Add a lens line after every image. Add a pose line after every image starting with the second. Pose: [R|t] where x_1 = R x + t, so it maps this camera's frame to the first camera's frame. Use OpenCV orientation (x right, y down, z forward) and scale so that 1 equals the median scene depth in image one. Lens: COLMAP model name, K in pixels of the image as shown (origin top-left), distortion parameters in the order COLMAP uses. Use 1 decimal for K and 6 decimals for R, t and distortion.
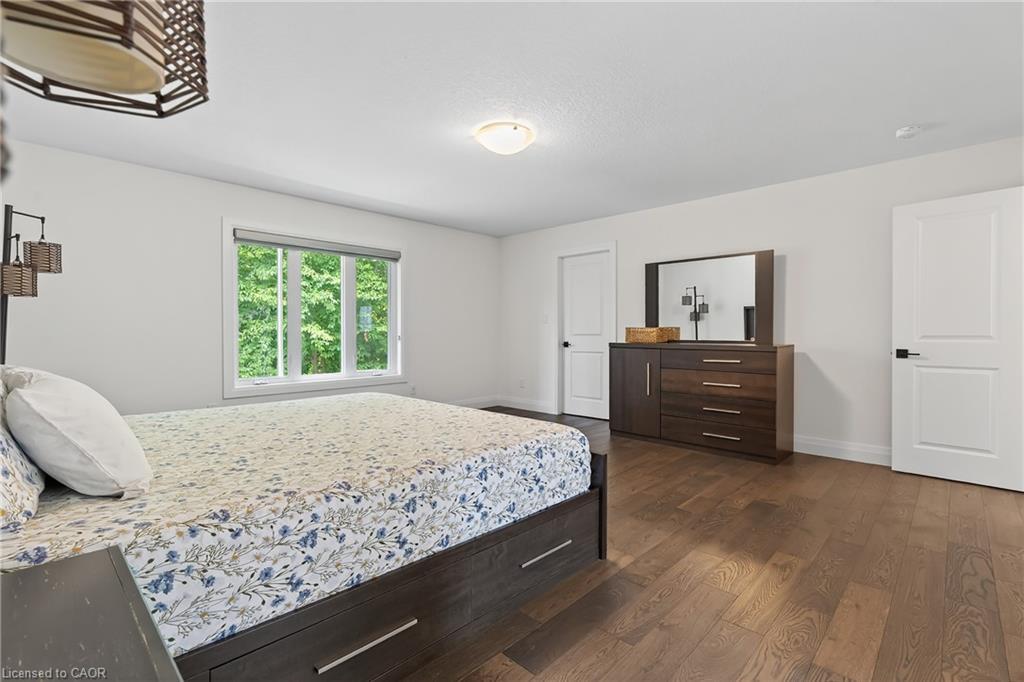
lens RADIAL K [[473.1, 0, 512.2], [0, 473.1, 334.4], [0, 0, 1]] dist [-0.000916, 0.000394]
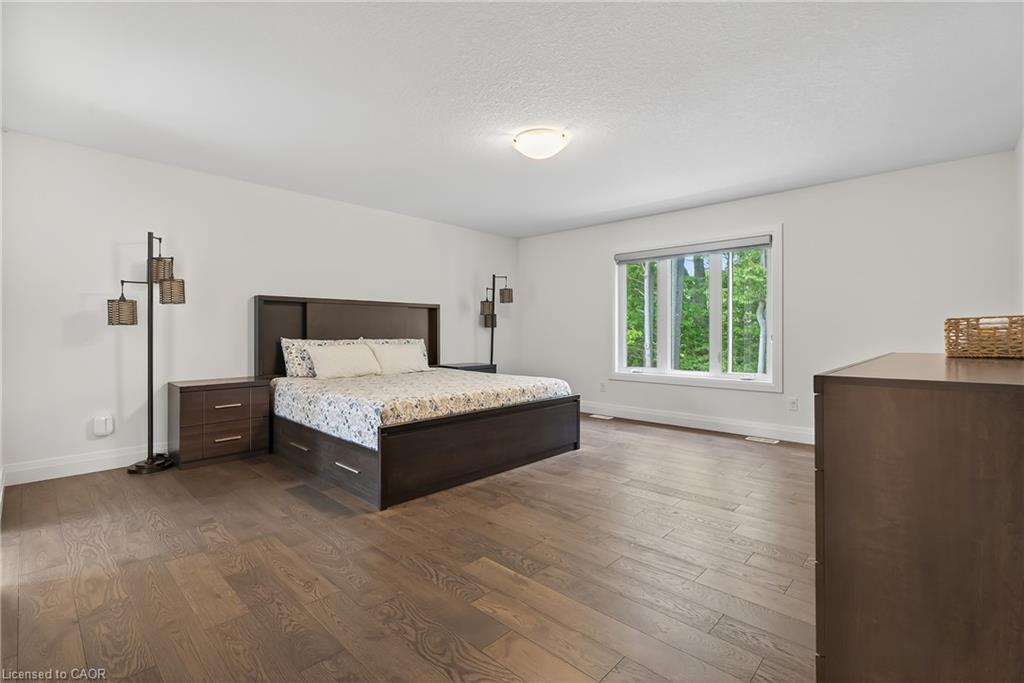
lens RADIAL K [[473.1, 0, 515.6], [0, 473.1, 340.3], [0, 0, 1]] dist [-0.000916, 0.000394]
pose [[-0.009134, 0.015361, -0.999840, 1.525858], [-0.005291, 0.999867, 0.015409, 0.001646], [0.999944, 0.005431, -0.009052, 1.448287]]
